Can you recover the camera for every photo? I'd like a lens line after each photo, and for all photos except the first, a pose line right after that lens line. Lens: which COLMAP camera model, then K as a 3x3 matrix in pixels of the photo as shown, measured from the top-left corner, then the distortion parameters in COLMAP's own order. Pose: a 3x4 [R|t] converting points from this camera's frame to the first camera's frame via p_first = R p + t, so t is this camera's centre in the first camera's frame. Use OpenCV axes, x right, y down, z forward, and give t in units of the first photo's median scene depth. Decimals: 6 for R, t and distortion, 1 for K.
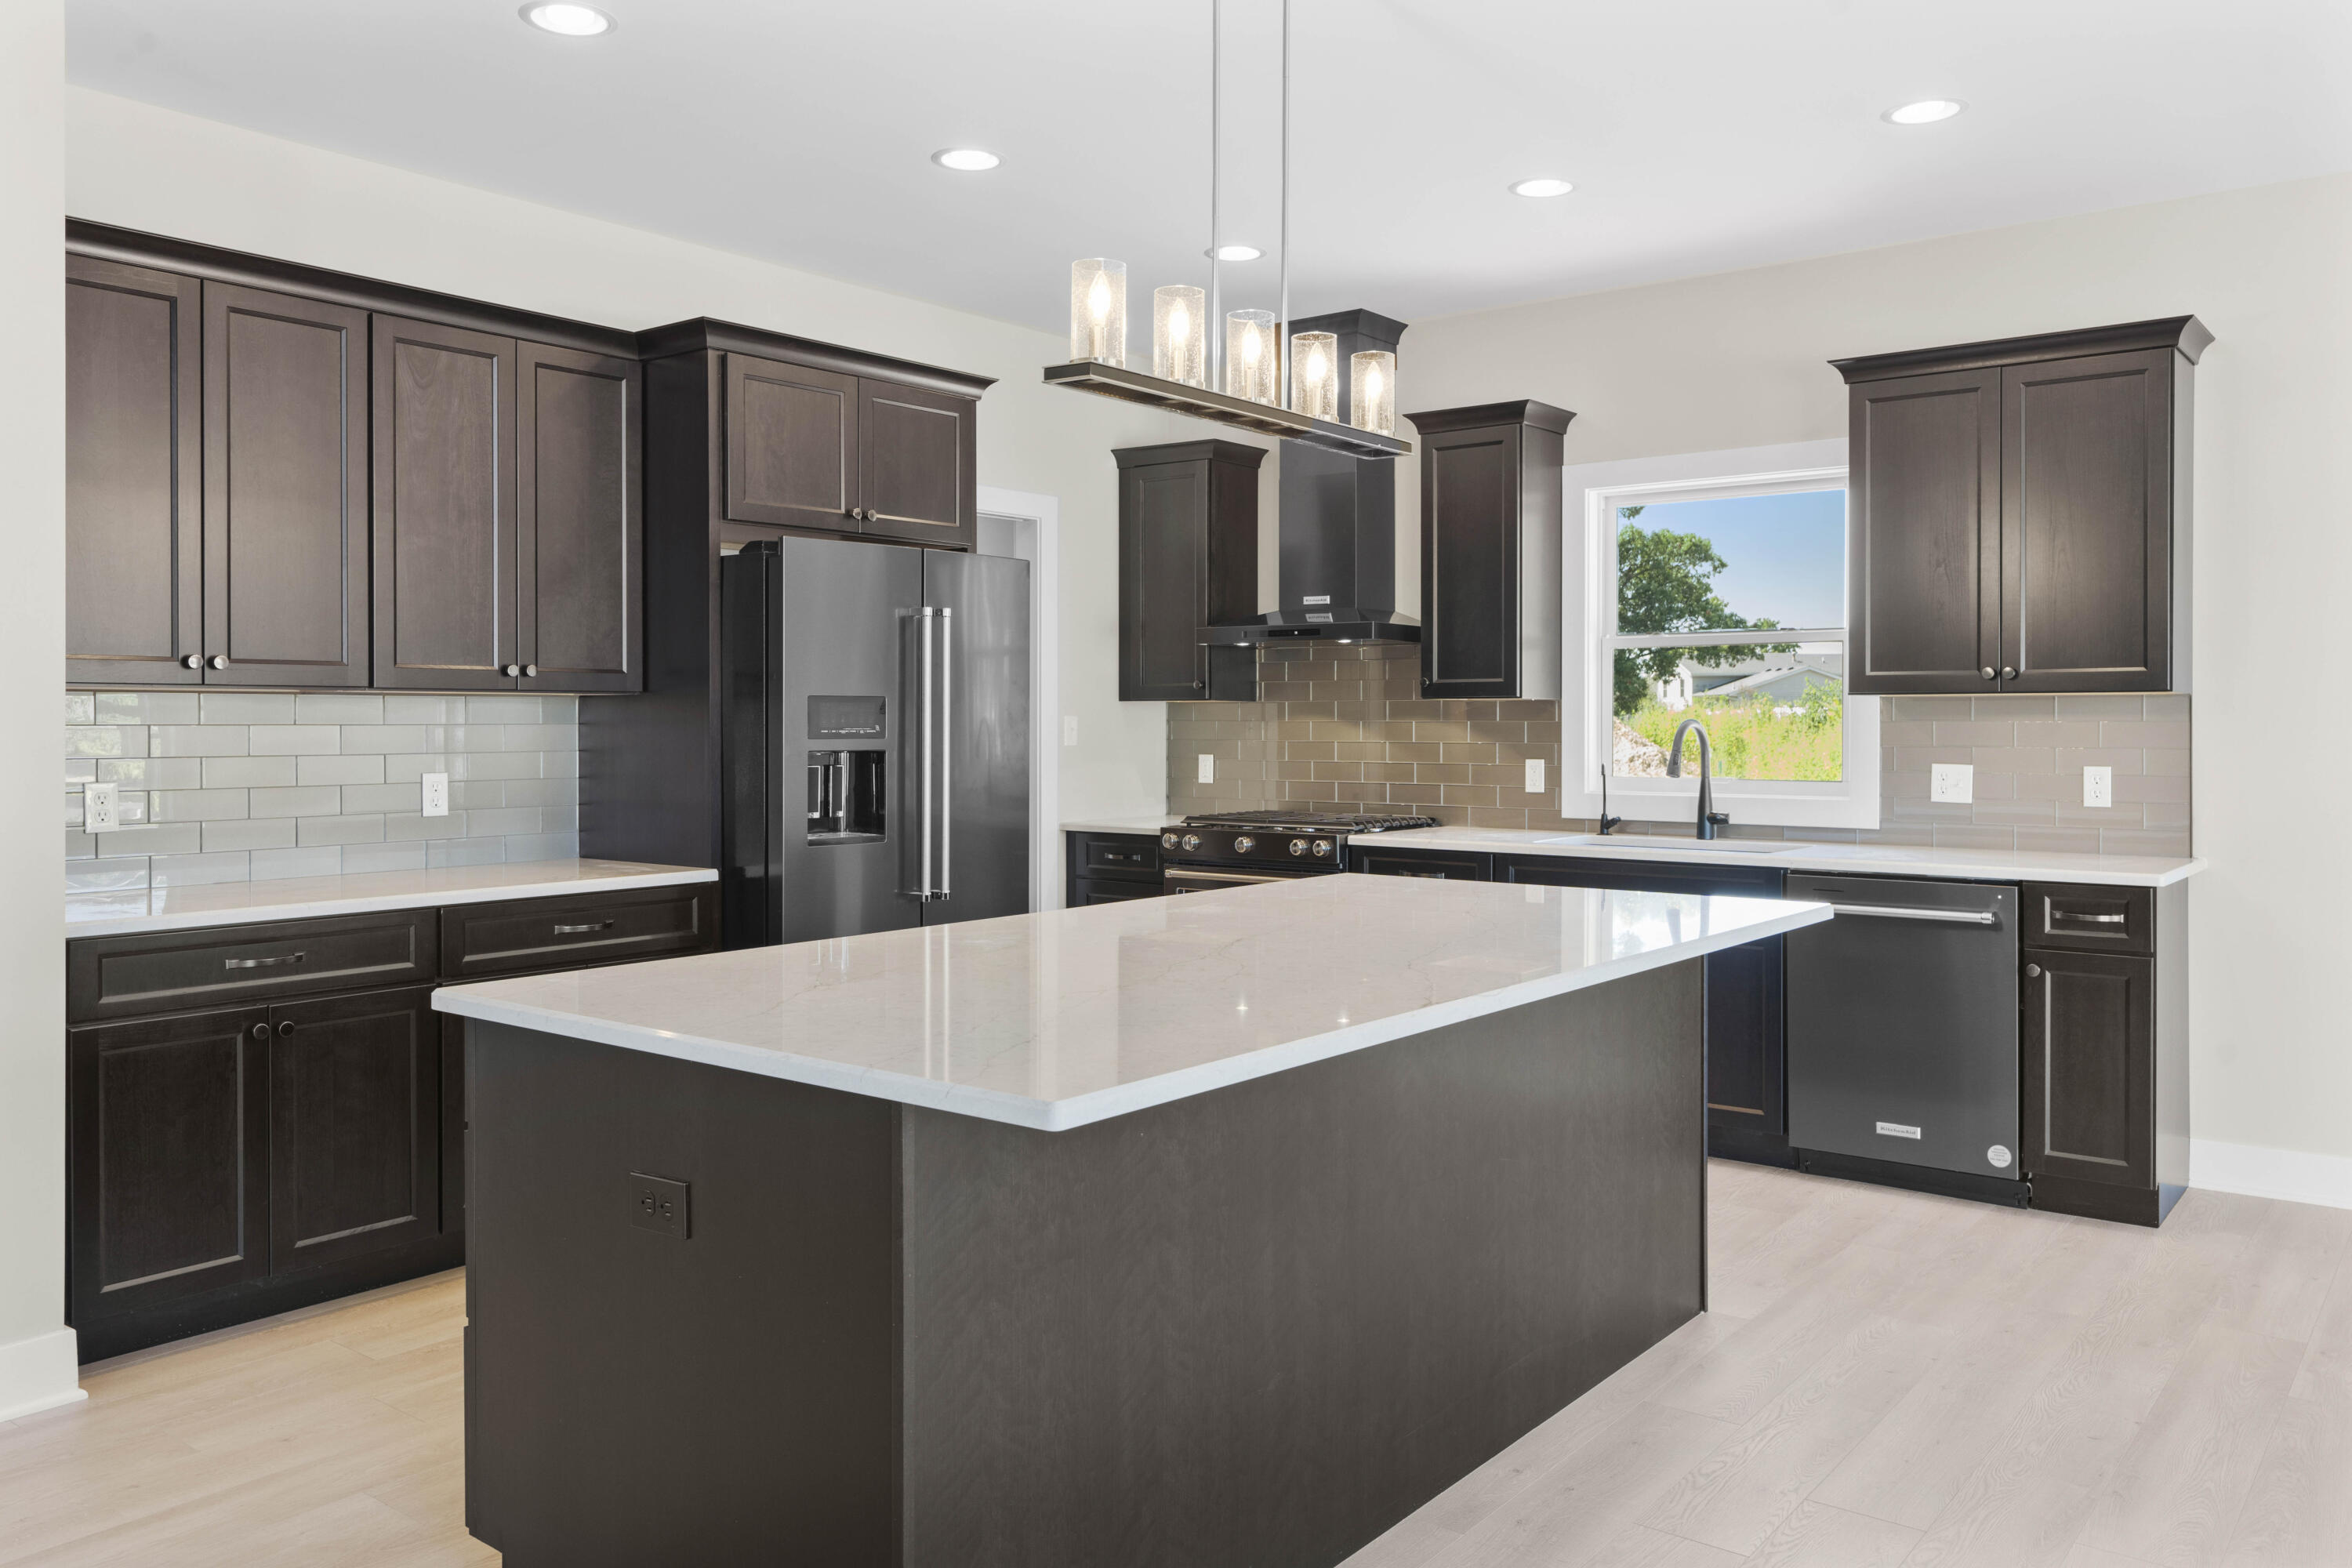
lens RADIAL K [[1783.8, 0, 1169.8], [0, 1783.8, 745.7], [0, 0, 1]] dist [0.014056, 0.007084]
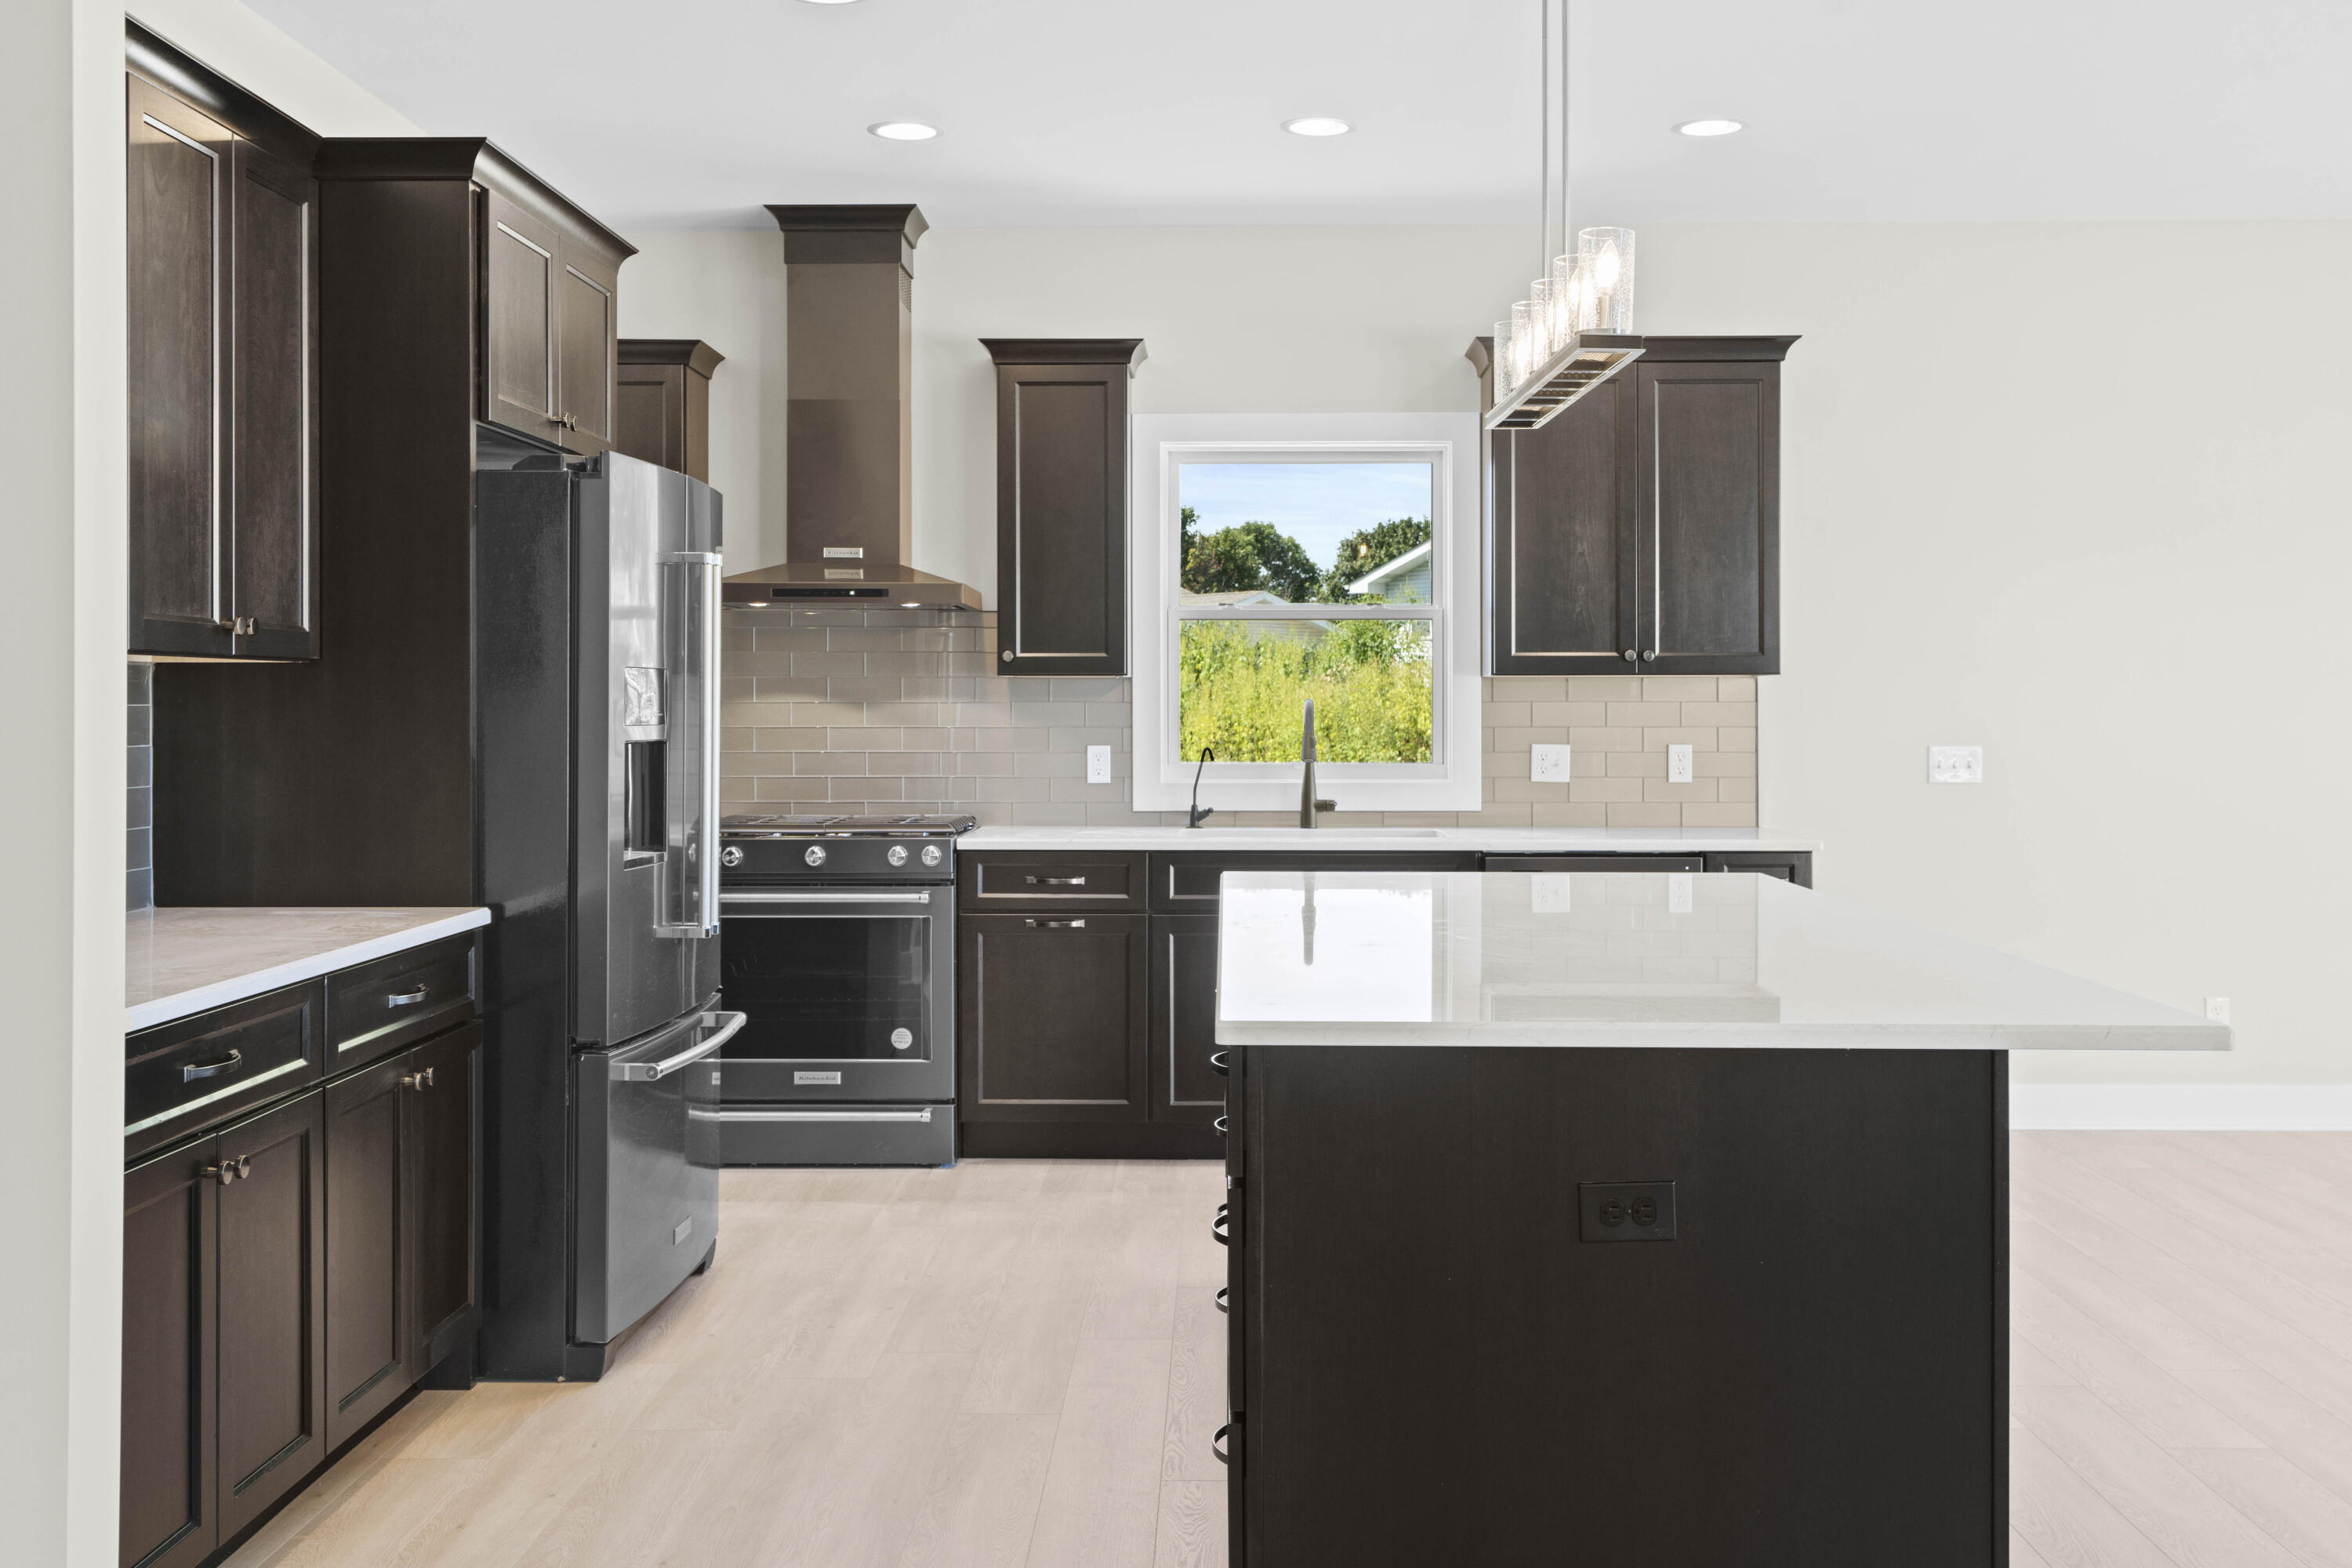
lens RADIAL K [[2319.0, 0, 1183.0], [0, 2319.0, 771.2], [0, 0, 1]] dist [-0.015991, 0.000000]
pose [[0.794746, -0.017512, 0.606689, -0.514543], [0.007741, 0.999795, 0.018718, -0.000841], [-0.606893, -0.010180, 0.794719, 0.076935]]
